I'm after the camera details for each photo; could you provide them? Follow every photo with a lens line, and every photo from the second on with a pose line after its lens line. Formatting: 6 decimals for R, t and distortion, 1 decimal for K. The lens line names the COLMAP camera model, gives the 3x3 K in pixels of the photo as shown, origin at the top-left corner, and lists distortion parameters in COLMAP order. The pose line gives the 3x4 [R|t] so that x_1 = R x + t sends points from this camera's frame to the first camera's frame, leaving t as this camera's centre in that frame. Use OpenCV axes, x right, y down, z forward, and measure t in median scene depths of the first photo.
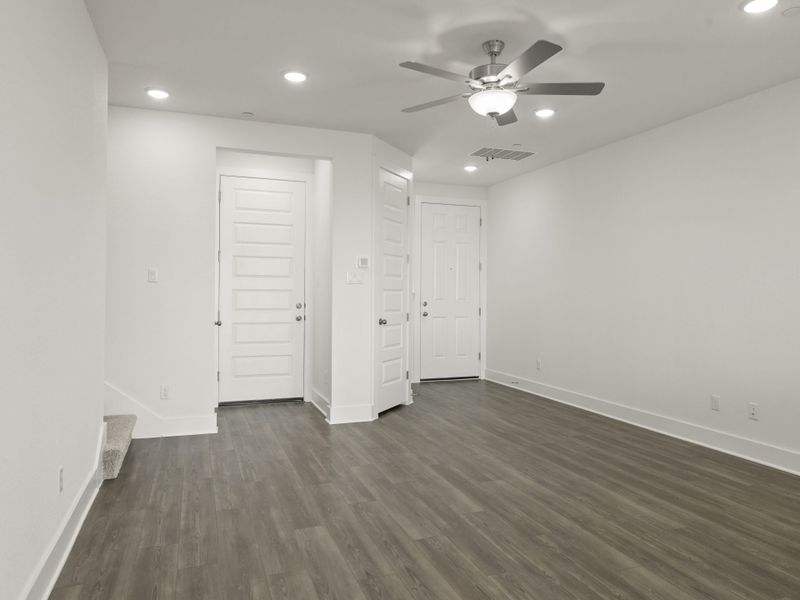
lens RADIAL K [[537.4, 0, 406.0], [0, 537.4, 295.1], [0, 0, 1]] dist [-0.001205, 0.000139]
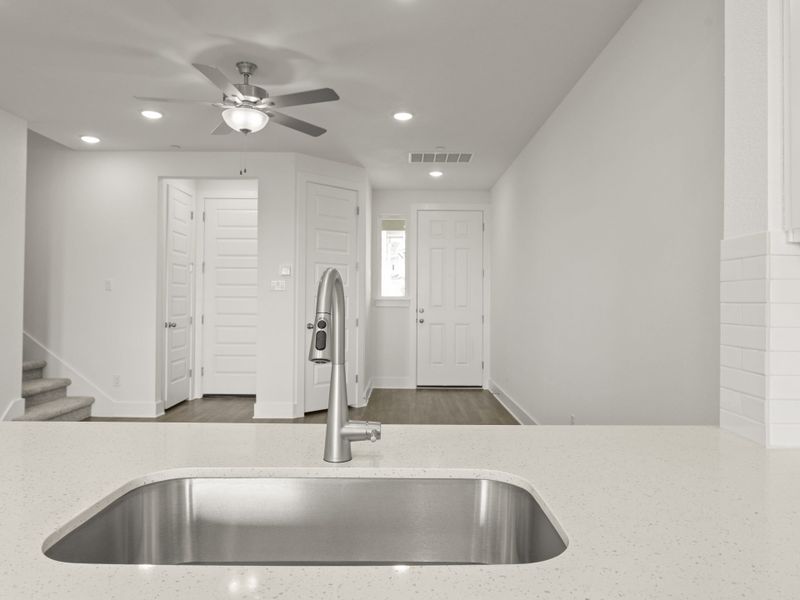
lens RADIAL K [[537.4, 0, 406.0], [0, 537.4, 295.1], [0, 0, 1]] dist [-0.001205, 0.000139]
pose [[0.940597, -0.004073, -0.339500, 0.452507], [-0.001588, 0.999864, -0.016396, 0.004837], [0.339521, 0.015961, 0.940463, 0.056859]]
